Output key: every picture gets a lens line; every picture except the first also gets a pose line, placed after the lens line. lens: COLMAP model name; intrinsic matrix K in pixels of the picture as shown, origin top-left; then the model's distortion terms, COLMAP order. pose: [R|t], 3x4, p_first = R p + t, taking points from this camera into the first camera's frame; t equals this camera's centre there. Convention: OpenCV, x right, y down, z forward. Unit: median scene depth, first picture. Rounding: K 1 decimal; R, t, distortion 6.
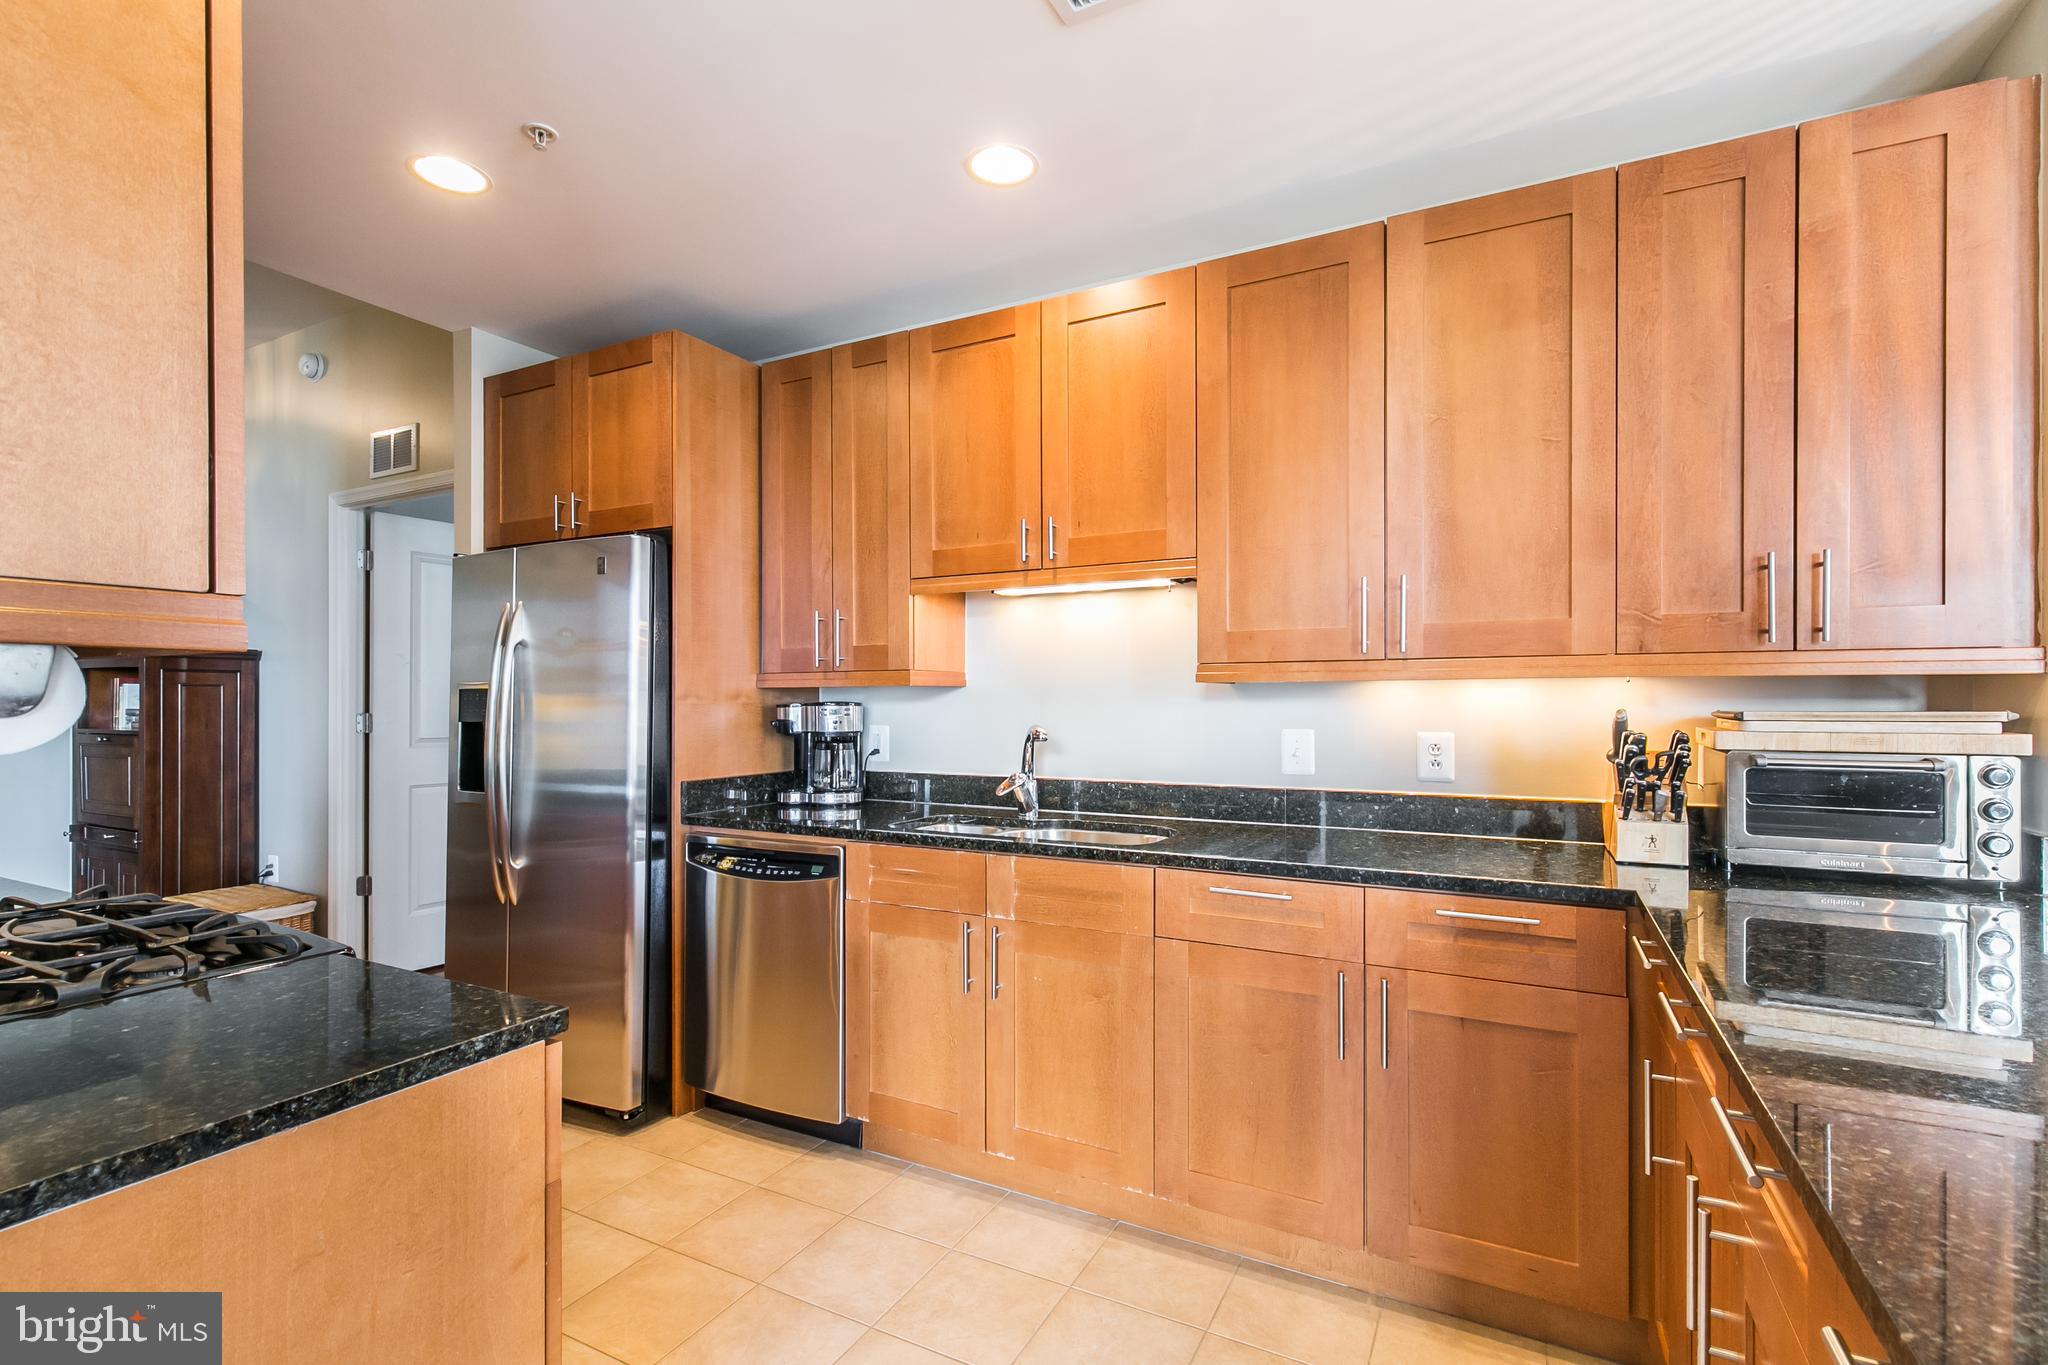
lens RADIAL K [[962.6, 0, 1016.5], [0, 962.6, 692.3], [0, 0, 1]] dist [0.001901, -0.000655]
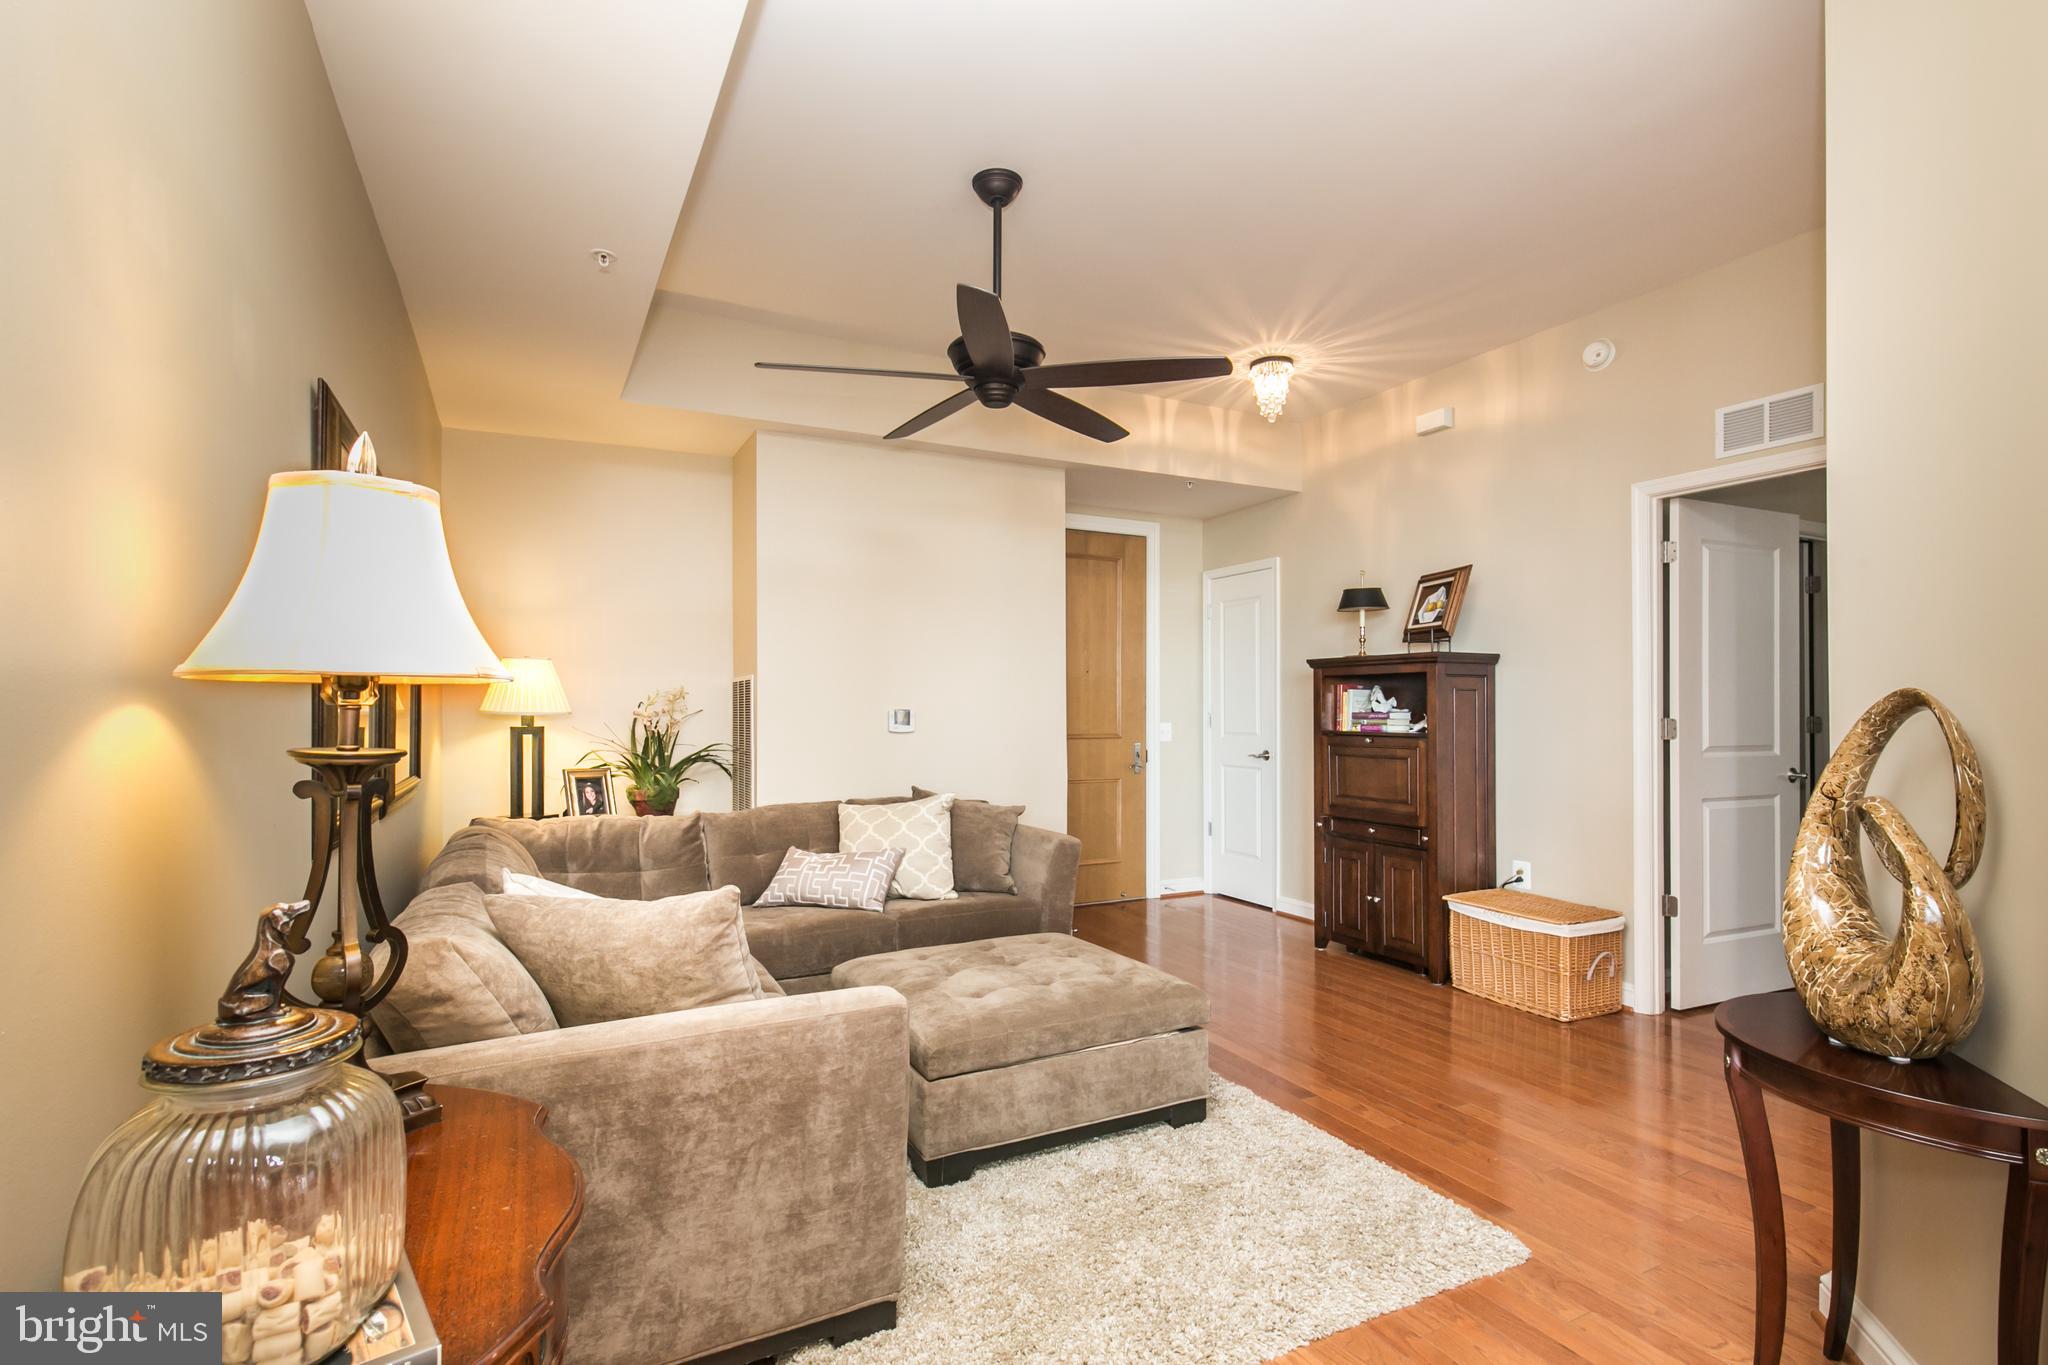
lens RADIAL K [[962.6, 0, 1024.7], [0, 962.6, 697.3], [0, 0, 1]] dist [0.001901, -0.000655]
pose [[0.828023, -0.002788, -0.560688, -0.988497], [0.003579, 0.999994, 0.000313, -0.001171], [0.560683, -0.002266, 0.828027, -0.154594]]
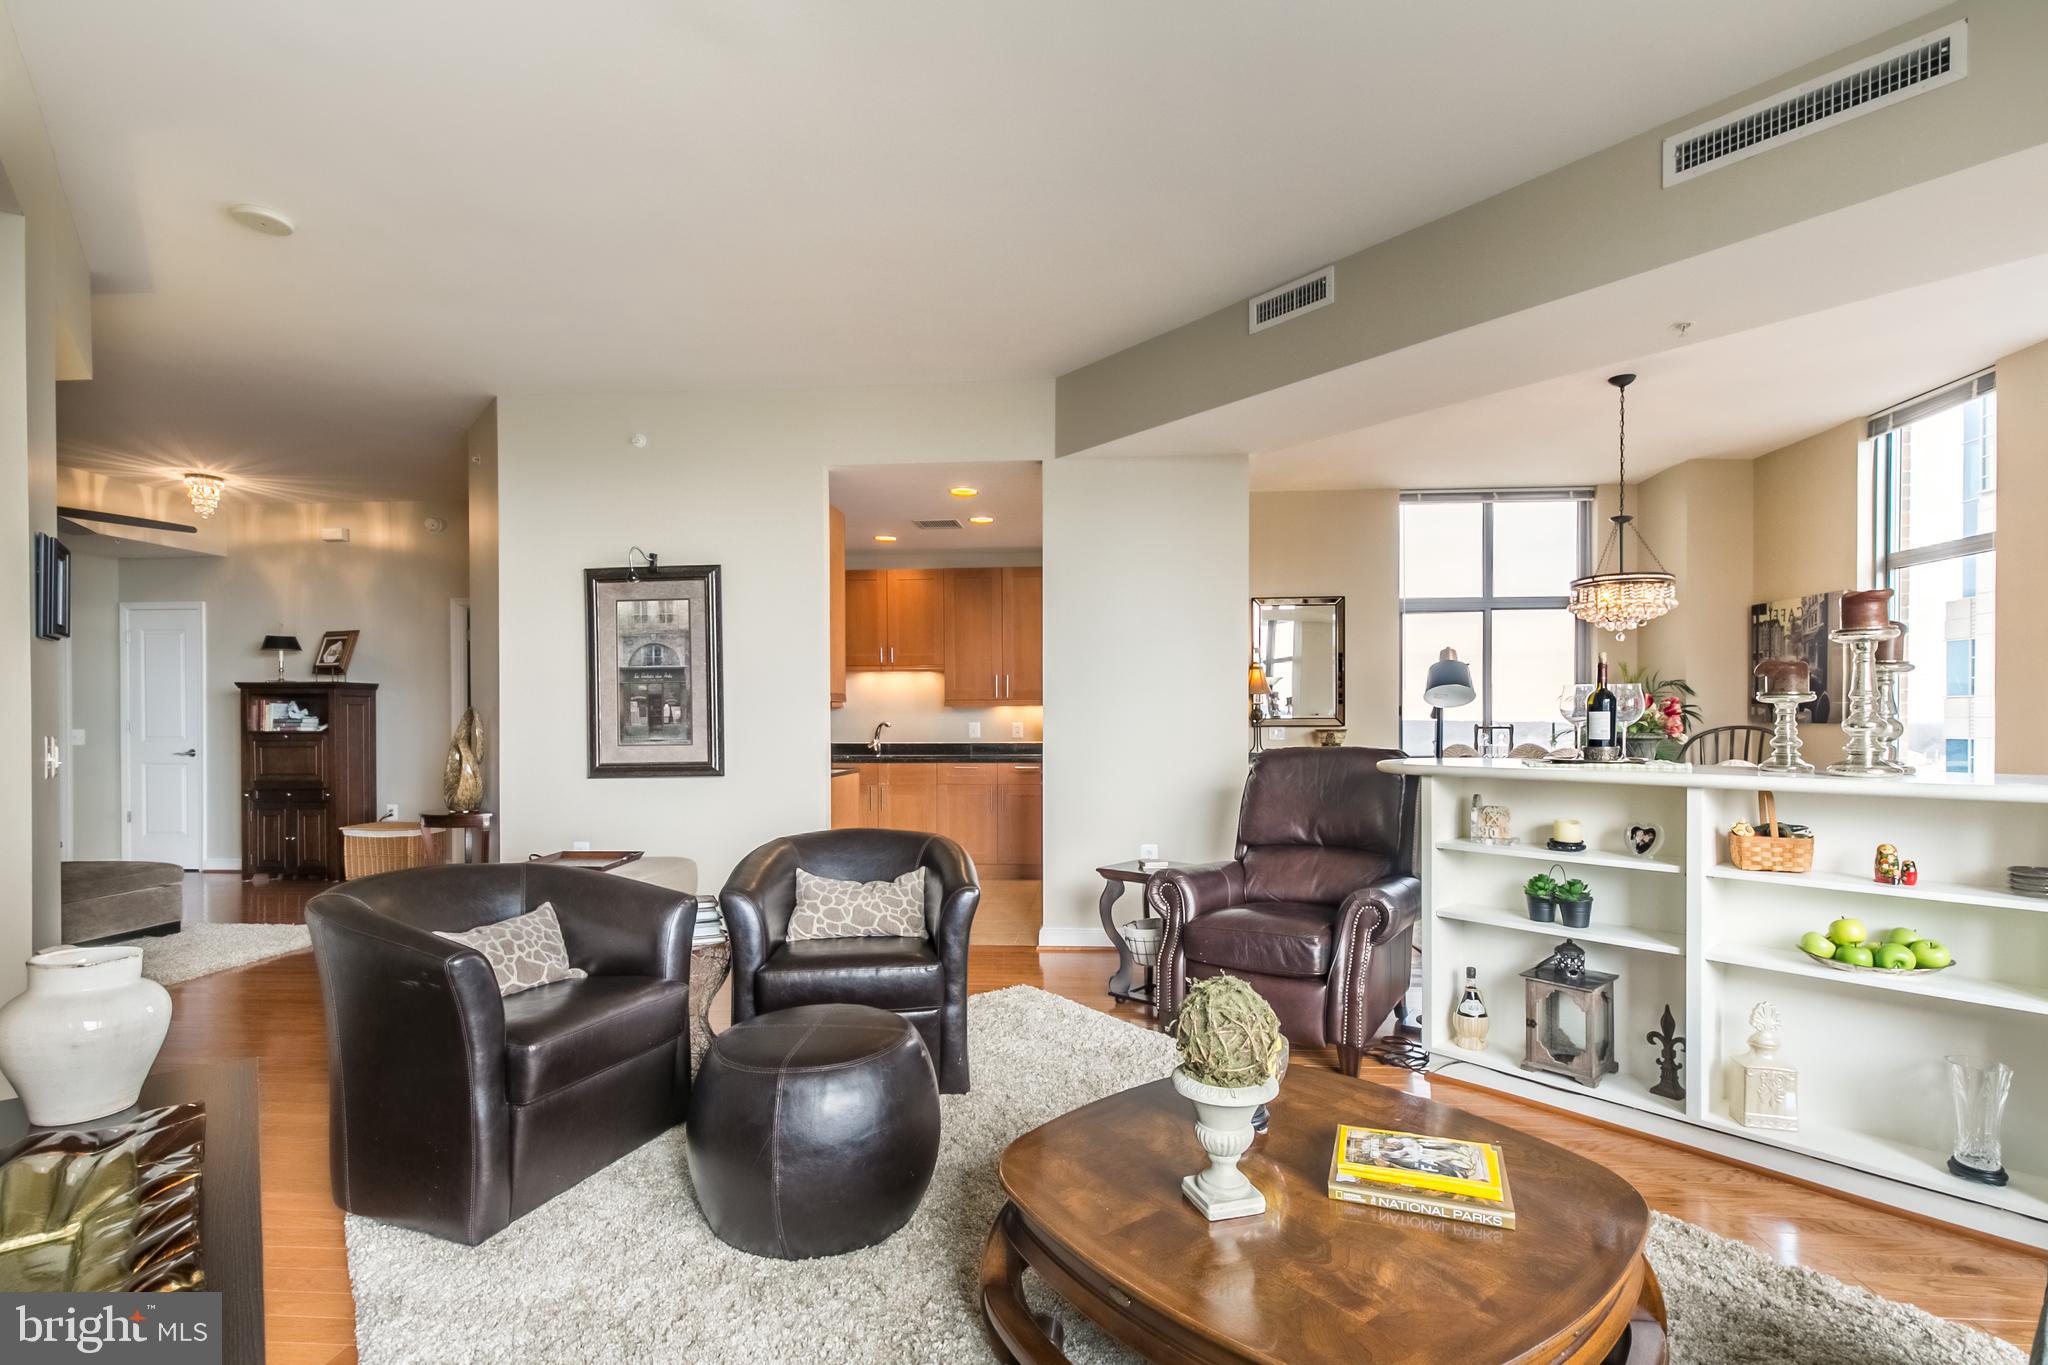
lens RADIAL K [[962.6, 0, 1046.0], [0, 962.6, 723.3], [0, 0, 1]] dist [0.001901, -0.000655]
pose [[0.917165, -0.003358, 0.398493, -0.601085], [-0.003099, 0.999874, 0.015558, -0.006309], [-0.398496, -0.015504, 0.917039, -1.580031]]
